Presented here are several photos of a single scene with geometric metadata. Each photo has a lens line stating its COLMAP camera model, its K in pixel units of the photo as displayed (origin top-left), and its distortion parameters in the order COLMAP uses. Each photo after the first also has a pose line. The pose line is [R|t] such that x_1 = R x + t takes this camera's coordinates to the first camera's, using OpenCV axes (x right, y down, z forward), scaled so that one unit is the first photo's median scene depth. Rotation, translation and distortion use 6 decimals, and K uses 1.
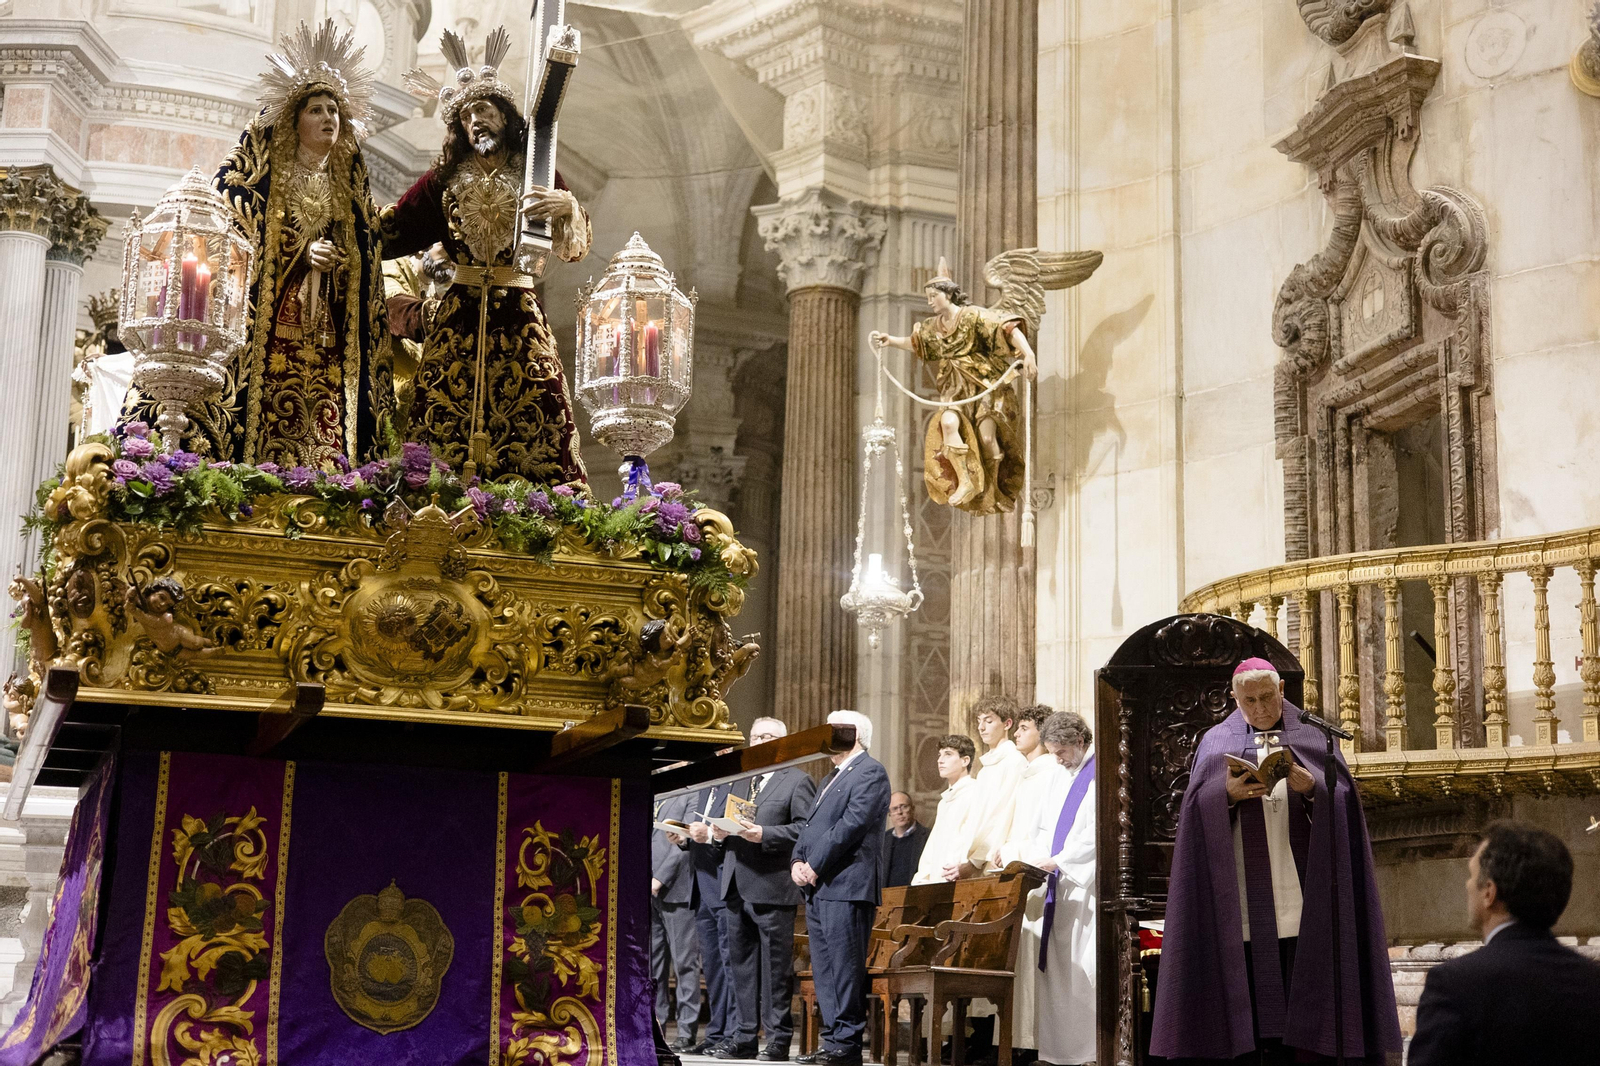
lens RADIAL K [[2239.6, 0, 807.3], [0, 2239.6, 537.1], [0, 0, 1]] dist [0.017183, 0.000000]
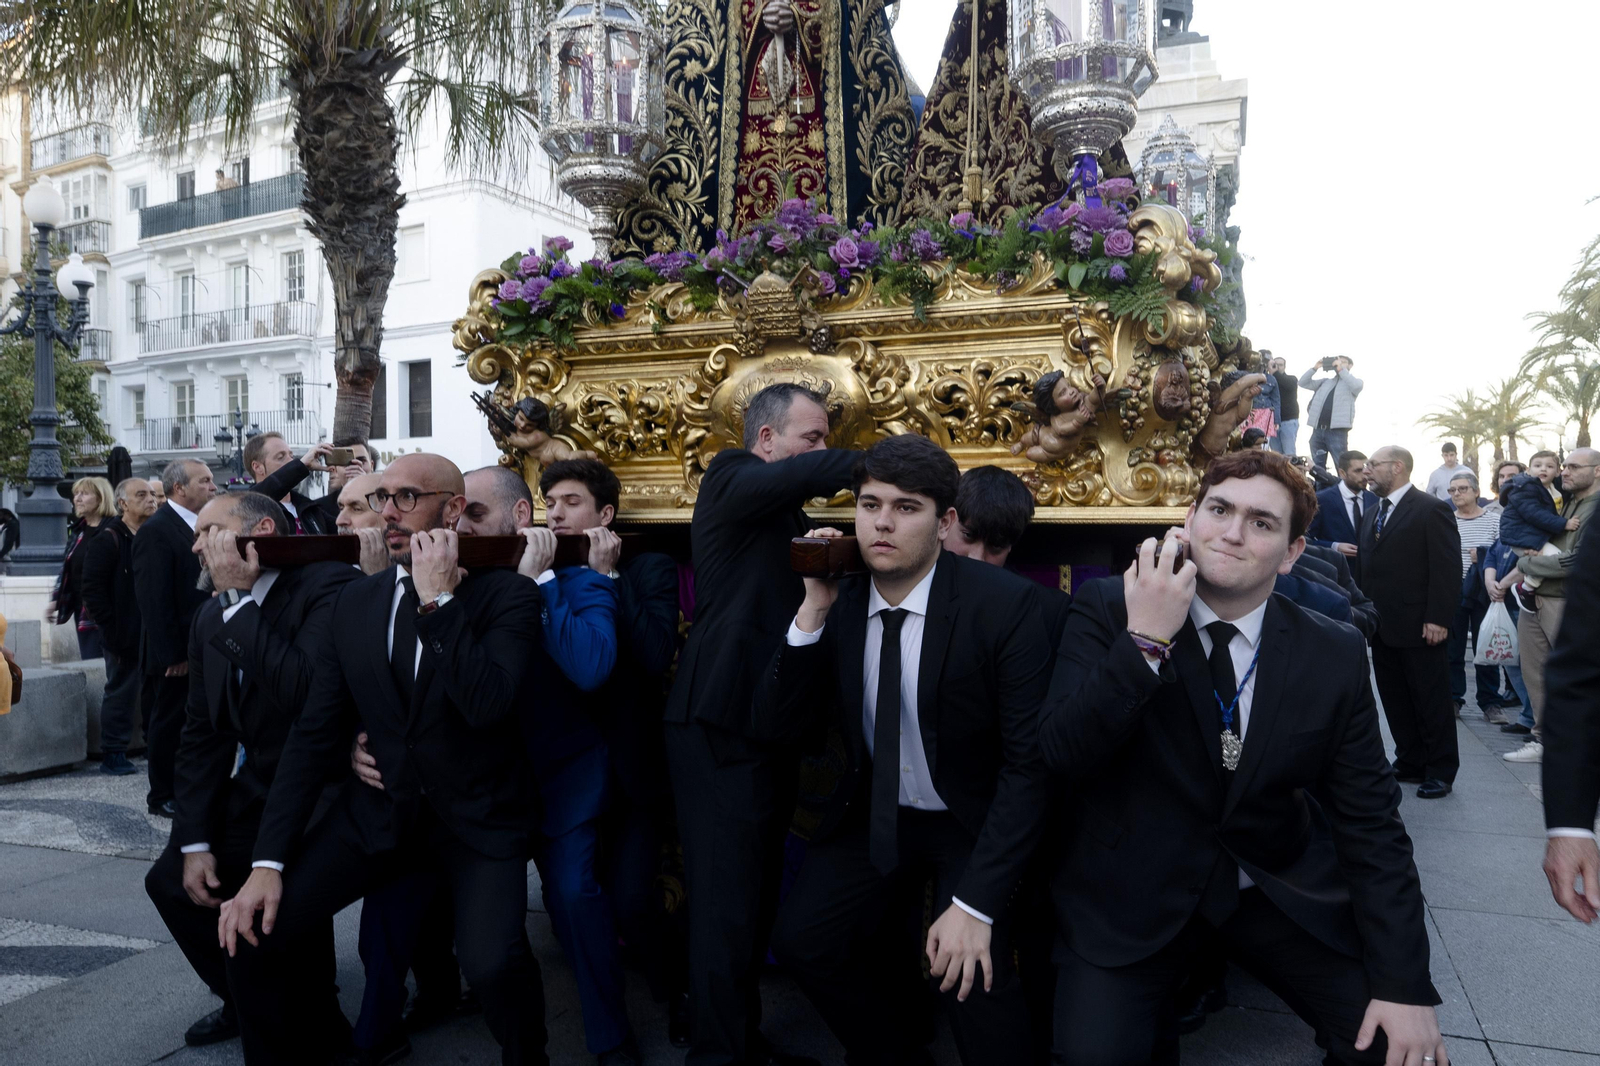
lens RADIAL K [[1199.2, 0, 794.8], [0, 1199.2, 535.4], [0, 0, 1]] dist [0.003469, -0.000207]
pose [[0.726141, -0.014578, -0.687391, 0.136285], [0.160655, 0.975696, 0.149019, 0.015383], [0.668512, -0.218642, 0.710835, 0.590835]]
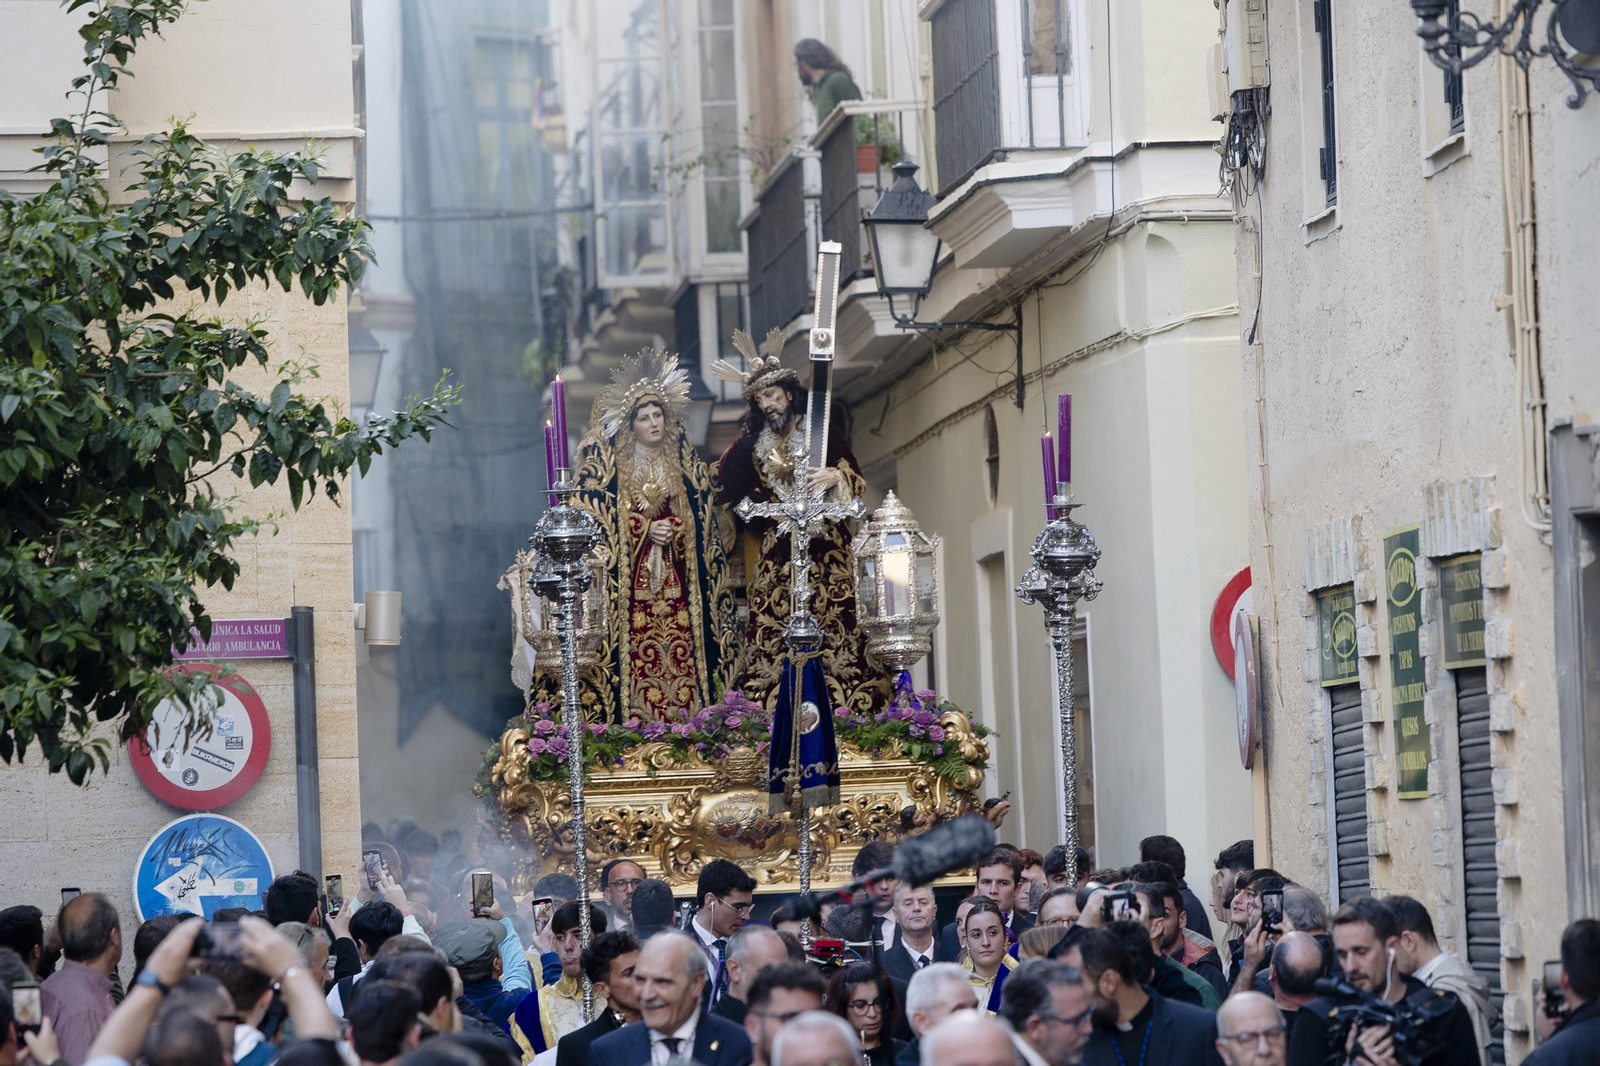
lens RADIAL K [[10953.9, 0, 833.0], [0, 10953.9, 596.3], [0, 0, 1]] dist [1.942503, 0.000000]
pose [[0.951198, -0.076688, -0.298901, 1.796673], [0.124420, 0.981715, 0.144068, -1.001657], [0.282387, -0.174226, 0.943346, -5.040151]]
